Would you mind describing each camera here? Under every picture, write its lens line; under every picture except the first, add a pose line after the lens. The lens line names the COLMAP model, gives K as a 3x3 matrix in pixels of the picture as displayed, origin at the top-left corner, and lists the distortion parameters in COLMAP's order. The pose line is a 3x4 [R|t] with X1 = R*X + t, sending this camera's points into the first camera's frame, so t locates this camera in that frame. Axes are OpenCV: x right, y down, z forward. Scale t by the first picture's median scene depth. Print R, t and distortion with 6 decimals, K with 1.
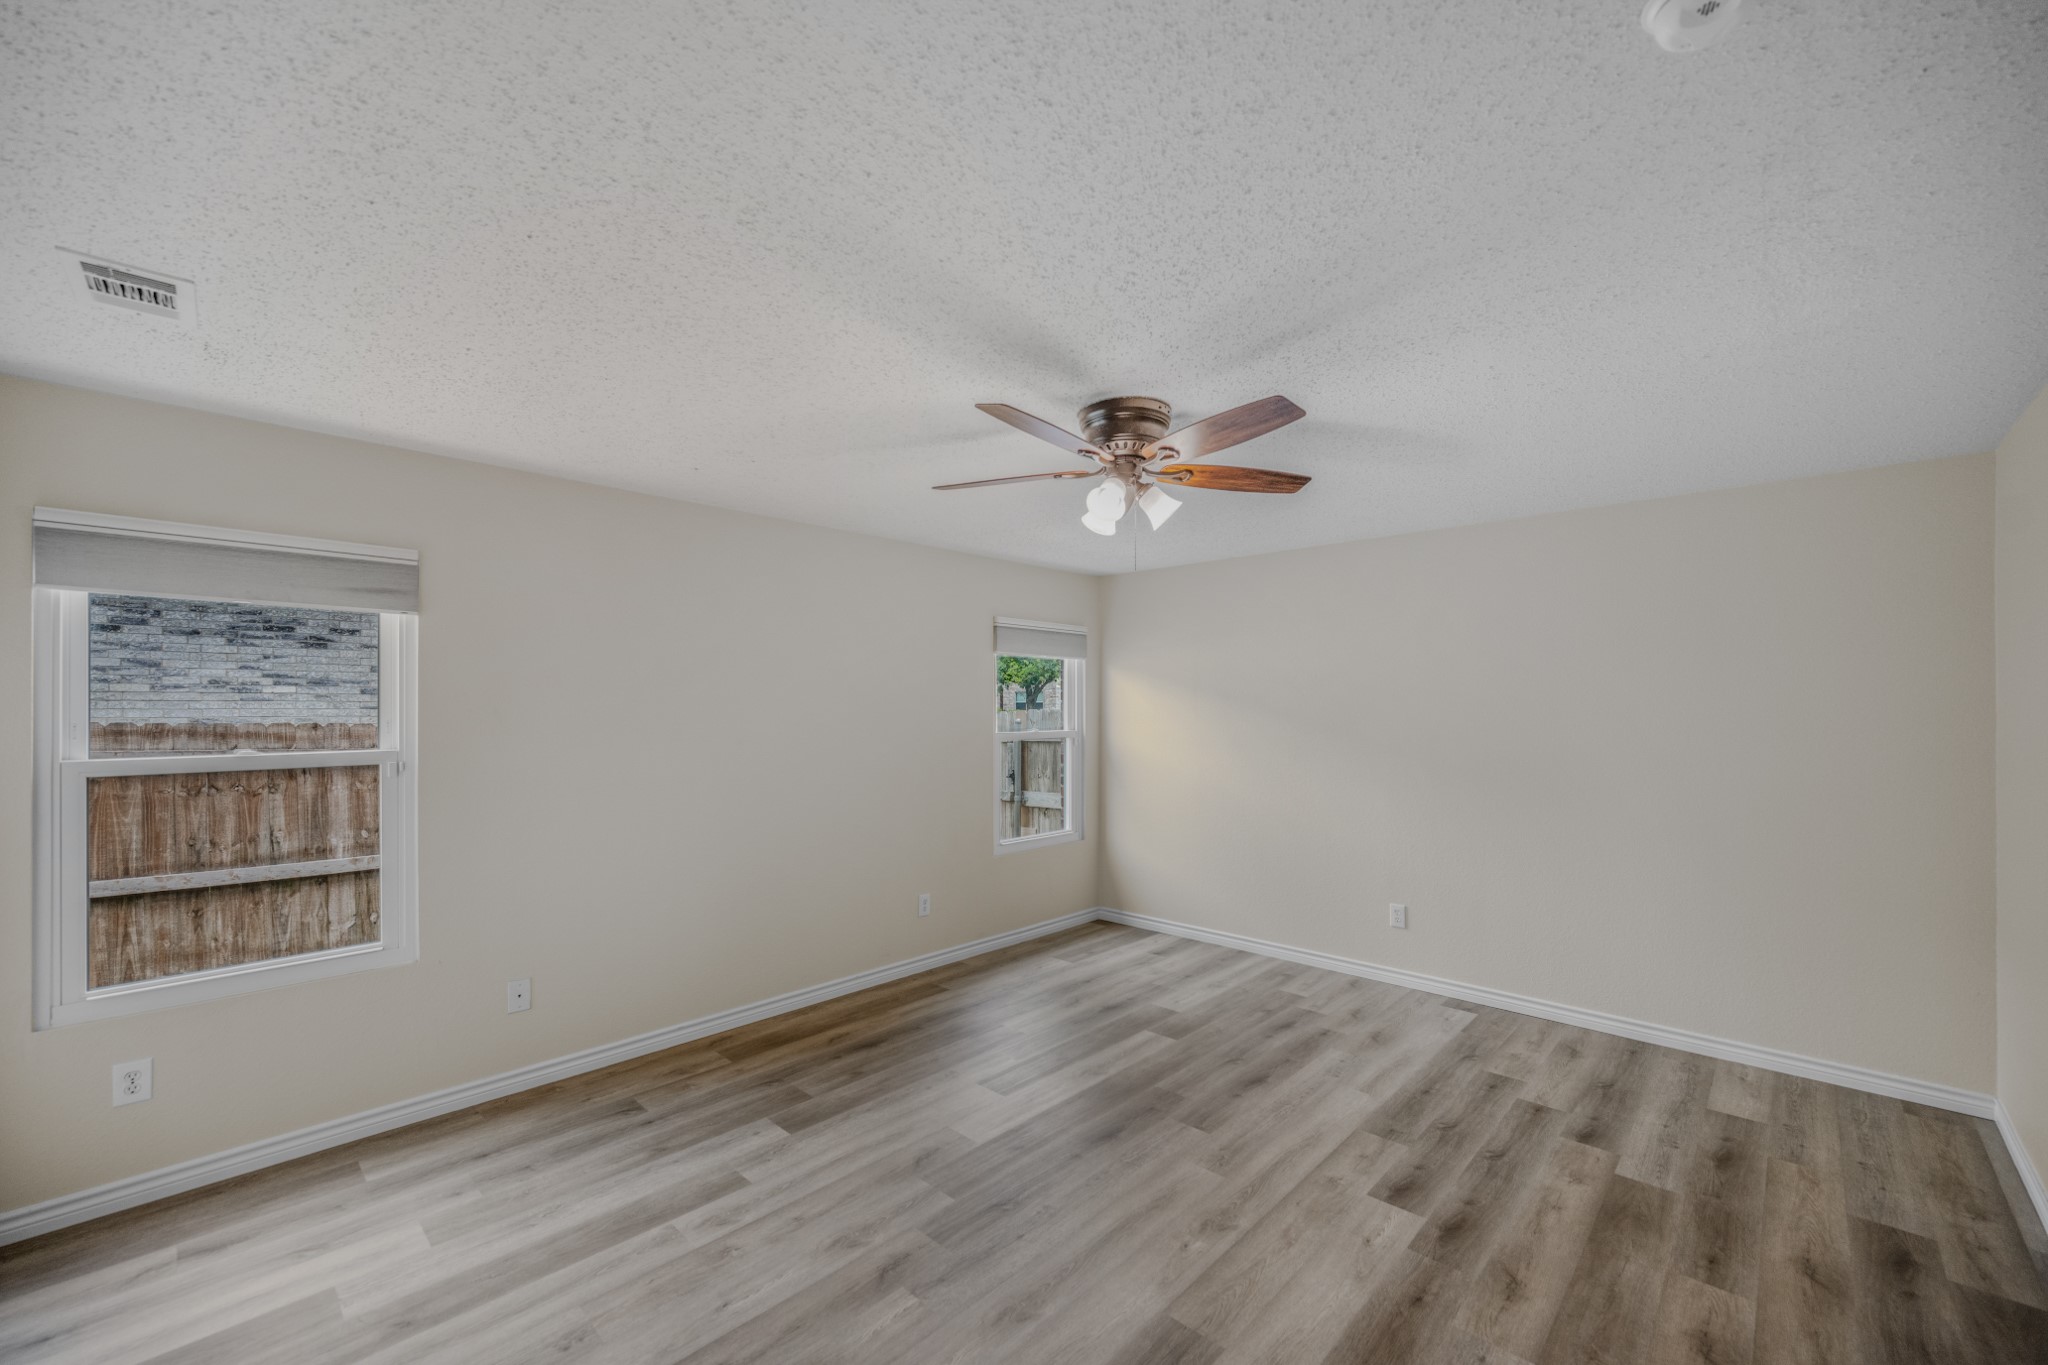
lens RADIAL K [[812.0, 0, 1033.4], [0, 812.0, 692.8], [0, 0, 1]] dist [-0.000959, -0.000564]
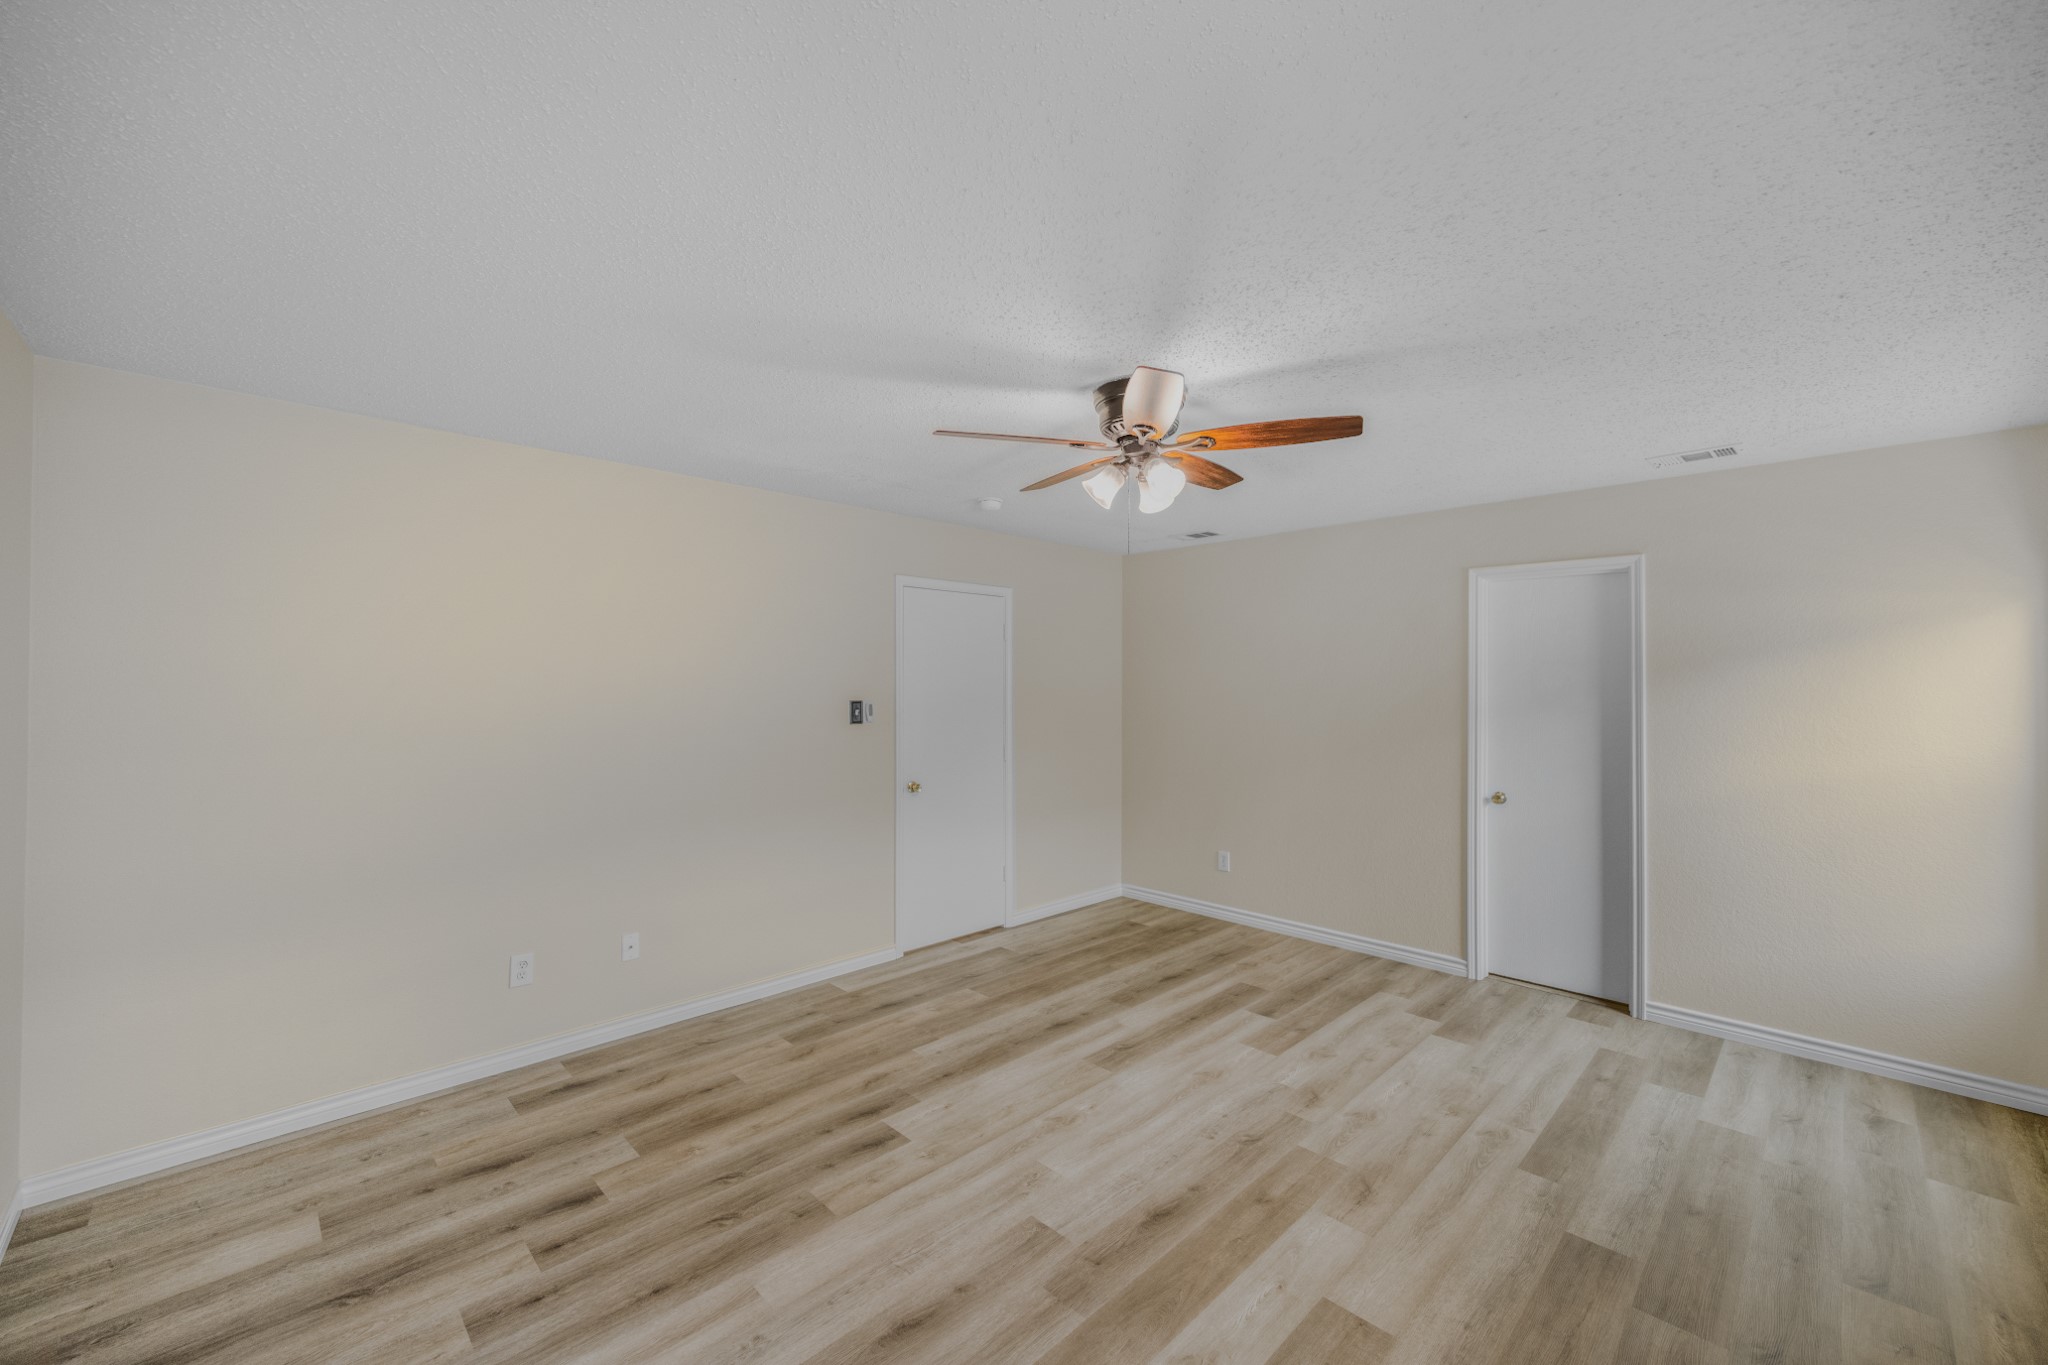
lens RADIAL K [[812.0, 0, 1033.4], [0, 812.0, 692.8], [0, 0, 1]] dist [-0.000959, -0.000564]
pose [[-0.999628, -0.002172, 0.027198, 0.210837], [-0.002454, 0.999944, -0.010320, 0.037694], [-0.027174, -0.010383, -0.999577, 1.956588]]
